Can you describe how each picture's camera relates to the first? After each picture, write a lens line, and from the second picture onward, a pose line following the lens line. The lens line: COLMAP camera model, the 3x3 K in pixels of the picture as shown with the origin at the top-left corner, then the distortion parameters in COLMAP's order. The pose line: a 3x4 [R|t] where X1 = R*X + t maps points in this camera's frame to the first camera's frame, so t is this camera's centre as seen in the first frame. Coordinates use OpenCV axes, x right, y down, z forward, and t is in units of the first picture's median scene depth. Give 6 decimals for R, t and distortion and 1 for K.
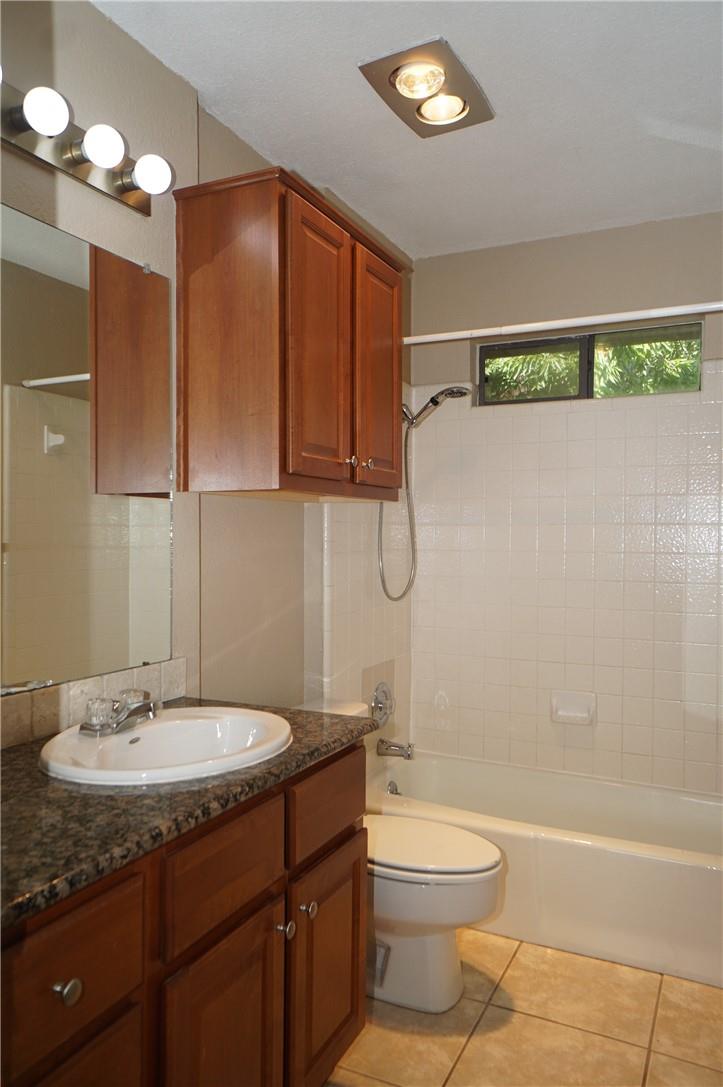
lens RADIAL K [[804.4, 0, 359.0], [0, 804.4, 536.1], [0, 0, 1]] dist [0.018868, 0.030941]
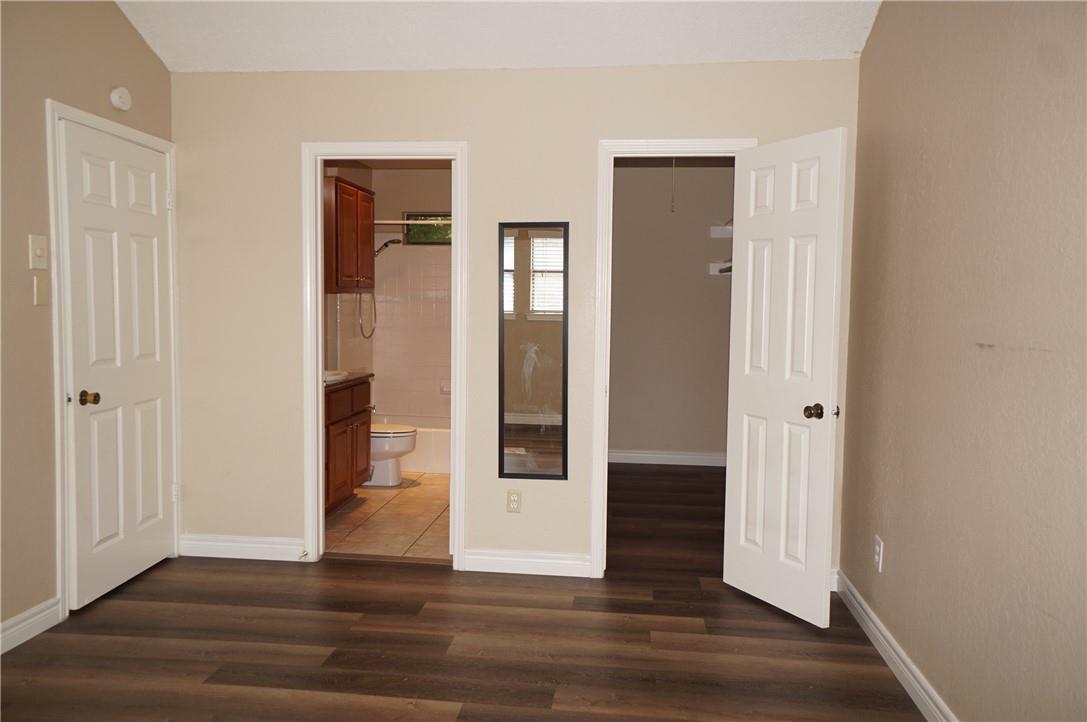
lens RADIAL K [[804.4, 0, 538.5], [0, 804.4, 357.2], [0, 0, 1]] dist [0.018868, 0.030941]
pose [[0.949405, -0.012670, 0.313799, -0.230284], [-0.008196, 0.997846, 0.065087, -0.016718], [-0.313948, -0.064366, 0.947256, -1.369717]]
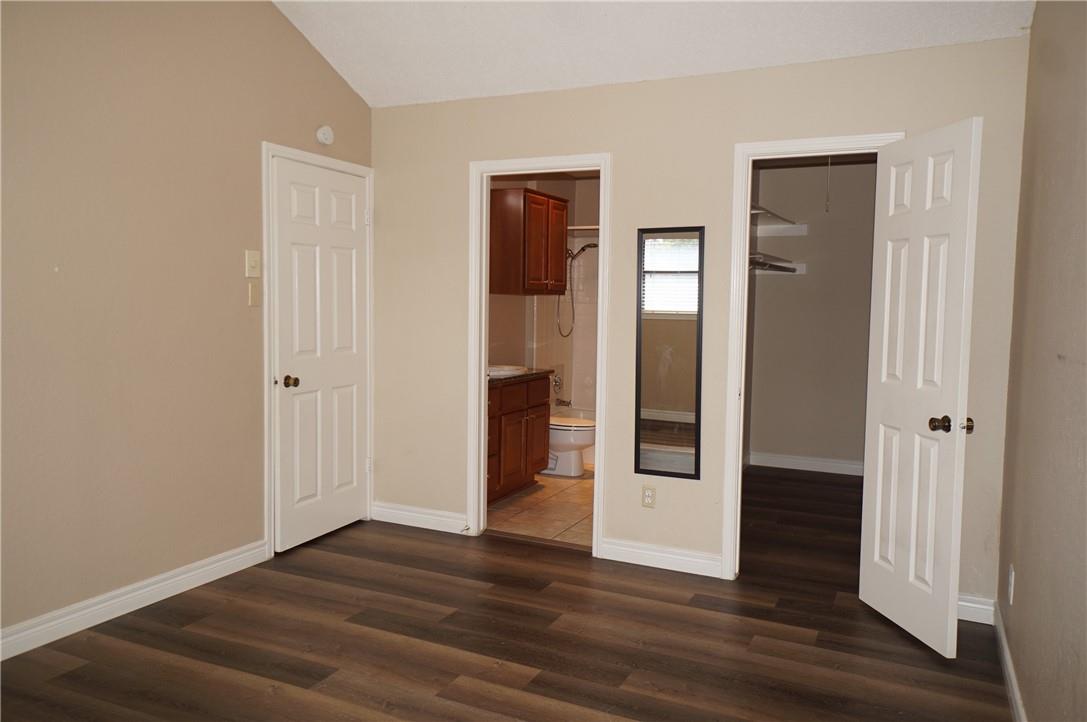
lens RADIAL K [[804.4, 0, 541.8], [0, 804.4, 356.8], [0, 0, 1]] dist [0.018868, 0.030941]
pose [[0.999863, 0.013029, -0.010245, 0.006409], [-0.012300, 0.997591, 0.068274, -0.023934], [0.011110, -0.068138, 0.997614, -1.492251]]
